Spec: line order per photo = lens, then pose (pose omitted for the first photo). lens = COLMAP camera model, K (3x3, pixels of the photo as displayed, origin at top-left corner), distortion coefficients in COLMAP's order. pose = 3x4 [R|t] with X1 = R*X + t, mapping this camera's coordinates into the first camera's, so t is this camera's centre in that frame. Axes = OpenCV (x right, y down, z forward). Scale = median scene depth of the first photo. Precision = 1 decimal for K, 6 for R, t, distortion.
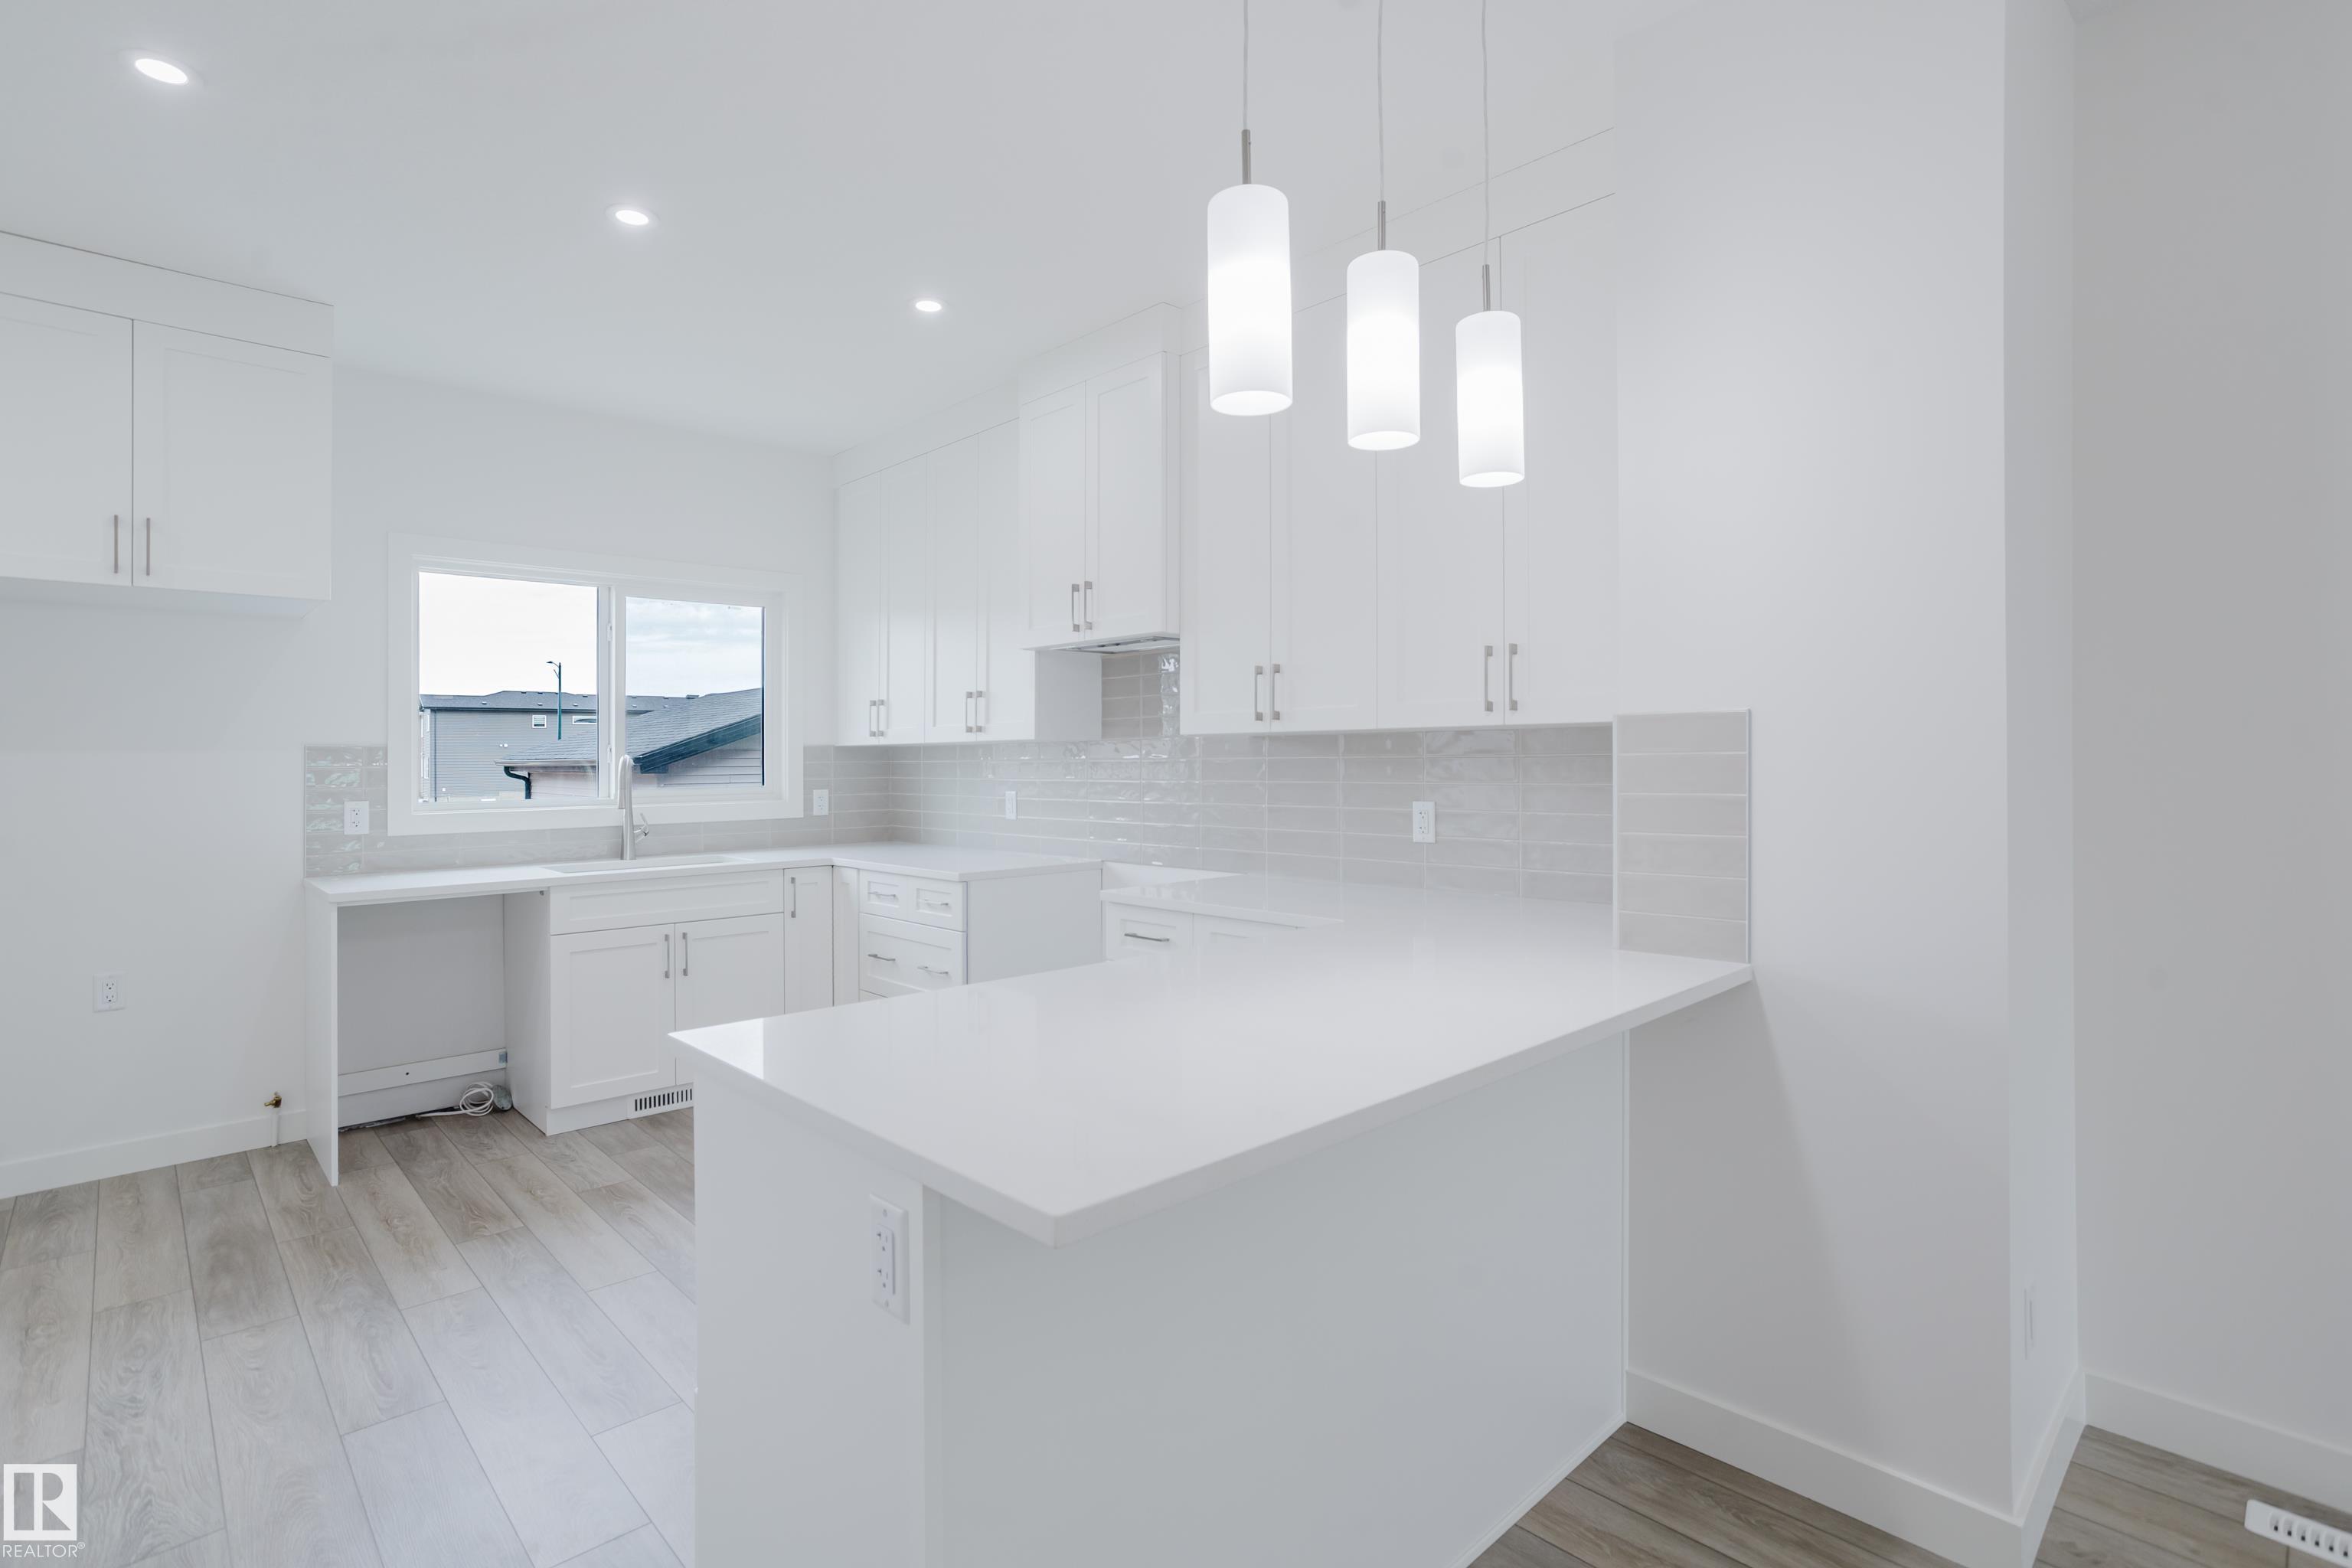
lens RADIAL K [[1129.3, 0, 1187.5], [0, 1129.3, 761.8], [0, 0, 1]] dist [-0.037434, 0.016291]
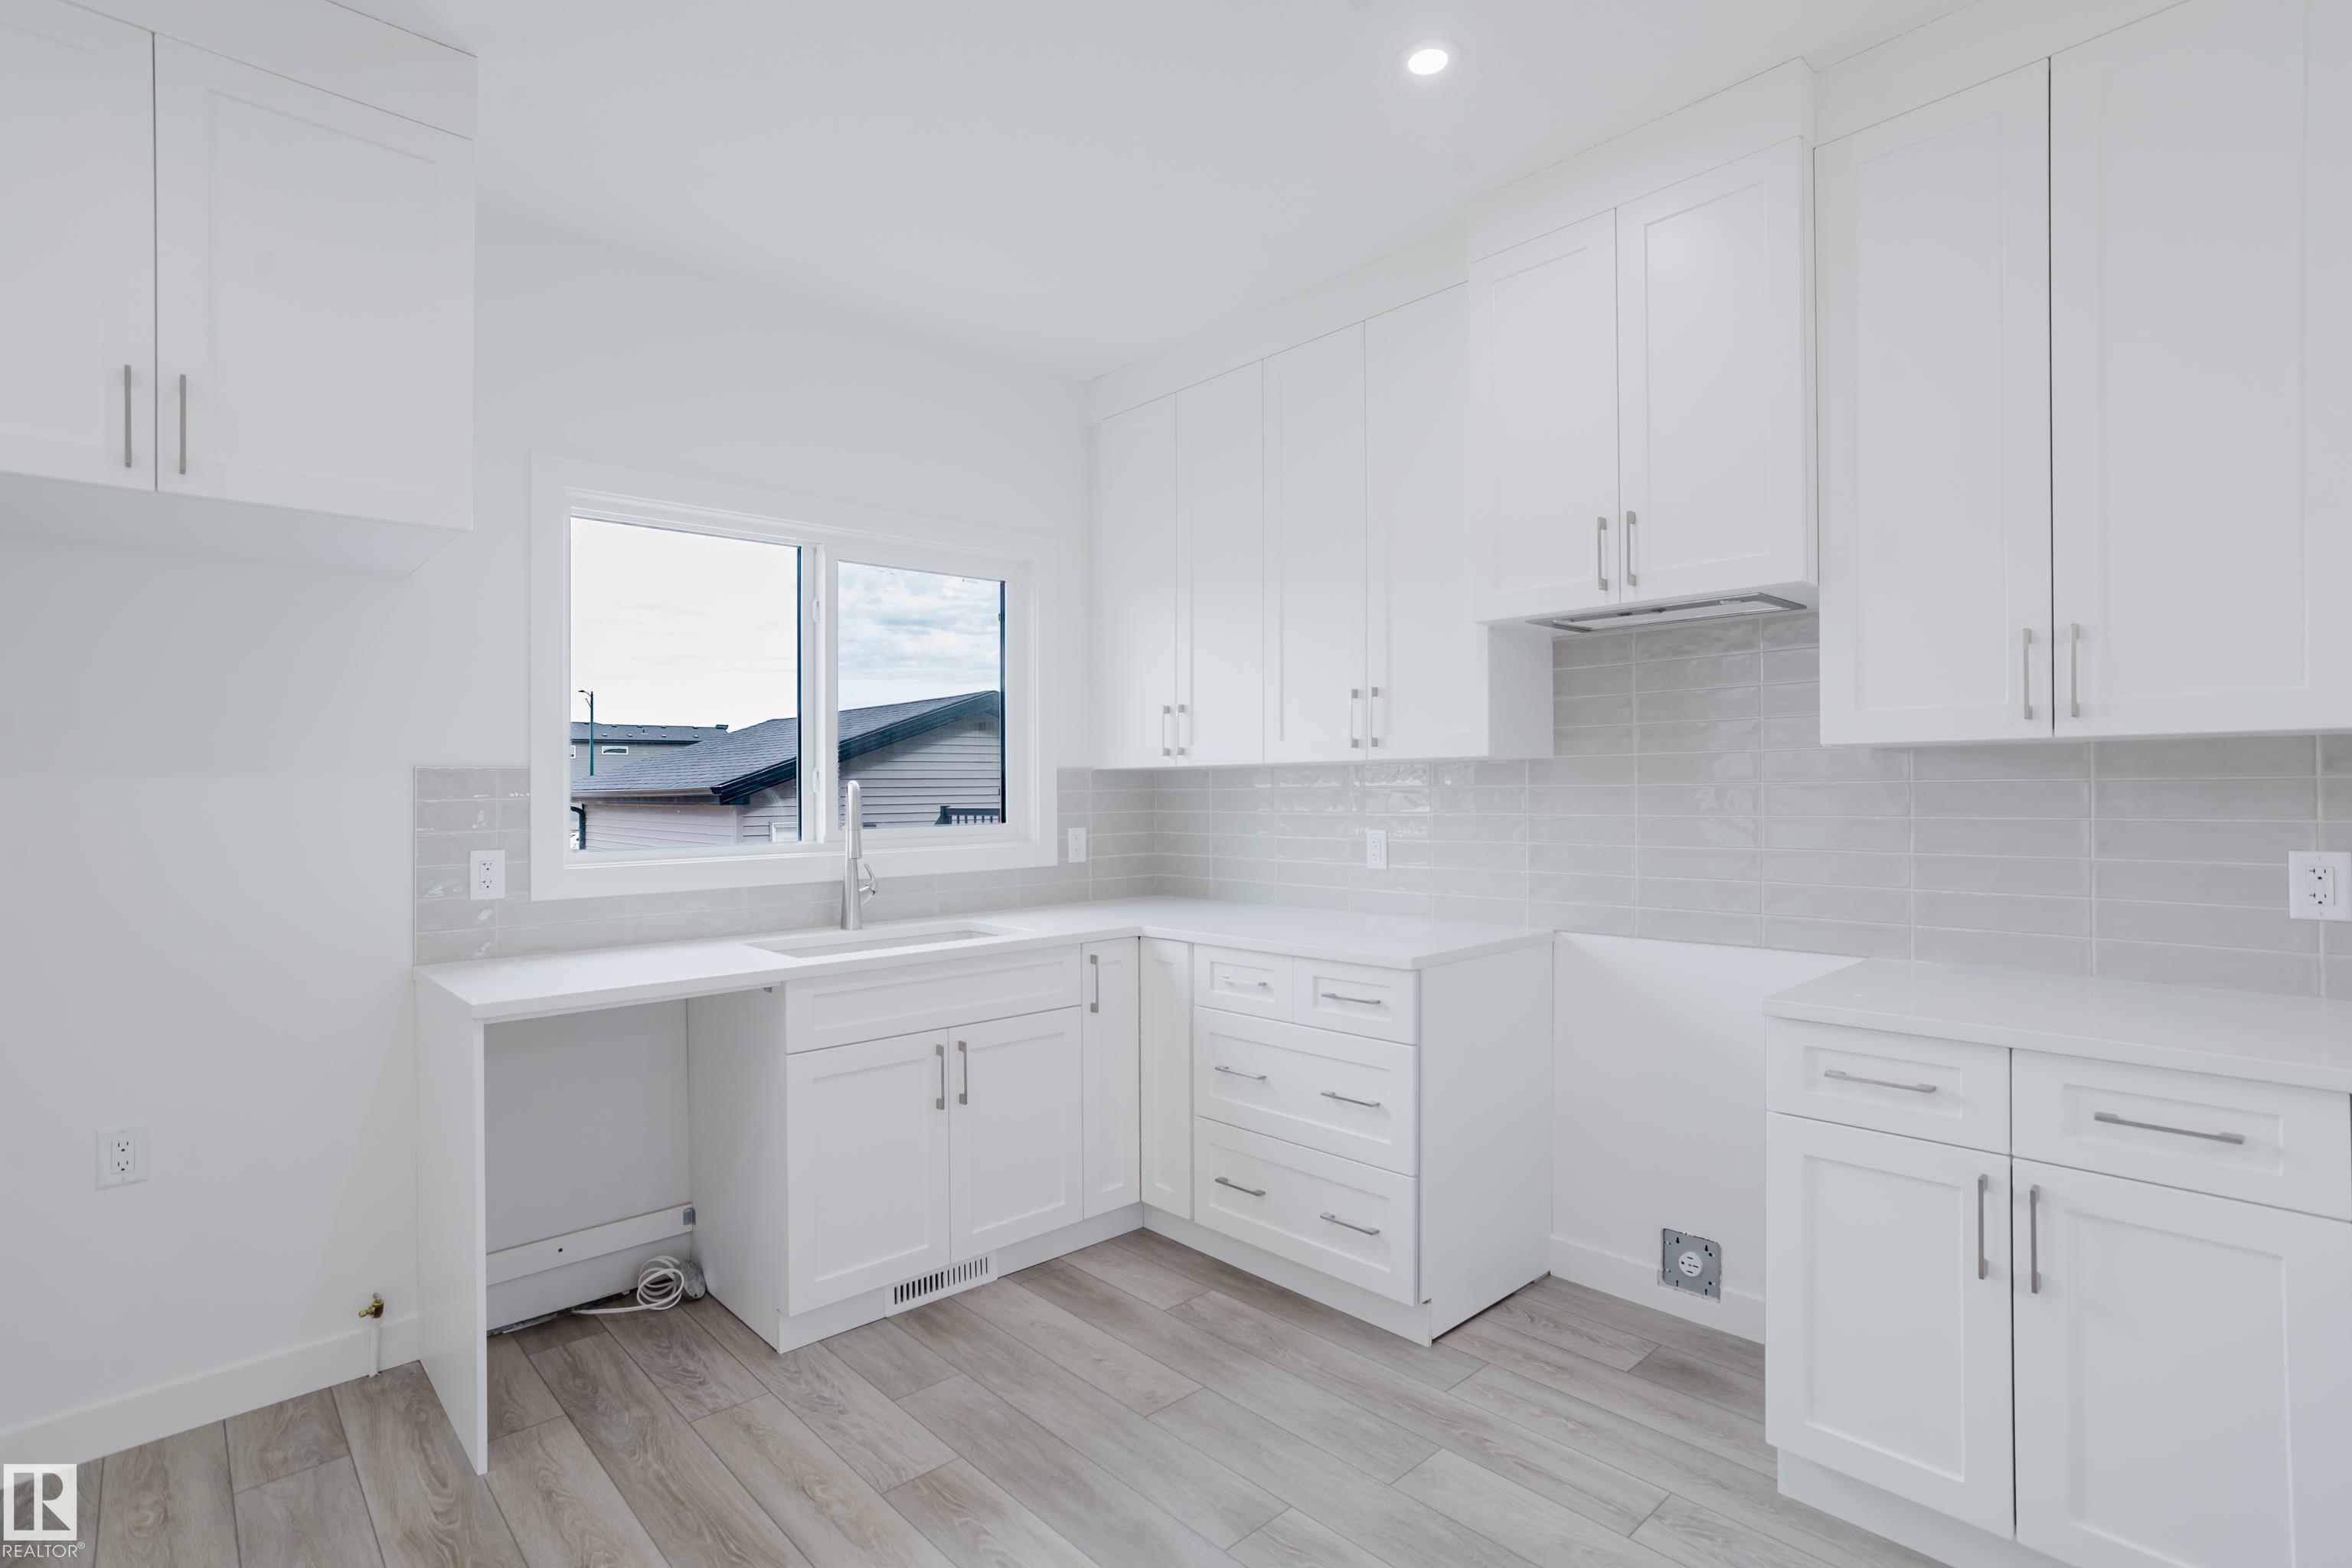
lens RADIAL K [[1129.3, 0, 1199.0], [0, 1129.3, 788.1], [0, 0, 1]] dist [-0.037434, 0.016291]
pose [[0.999954, -0.003377, -0.008964, -0.312472], [0.003351, 0.999990, -0.002943, 0.001061], [0.008973, 0.002913, 0.999955, 0.330584]]
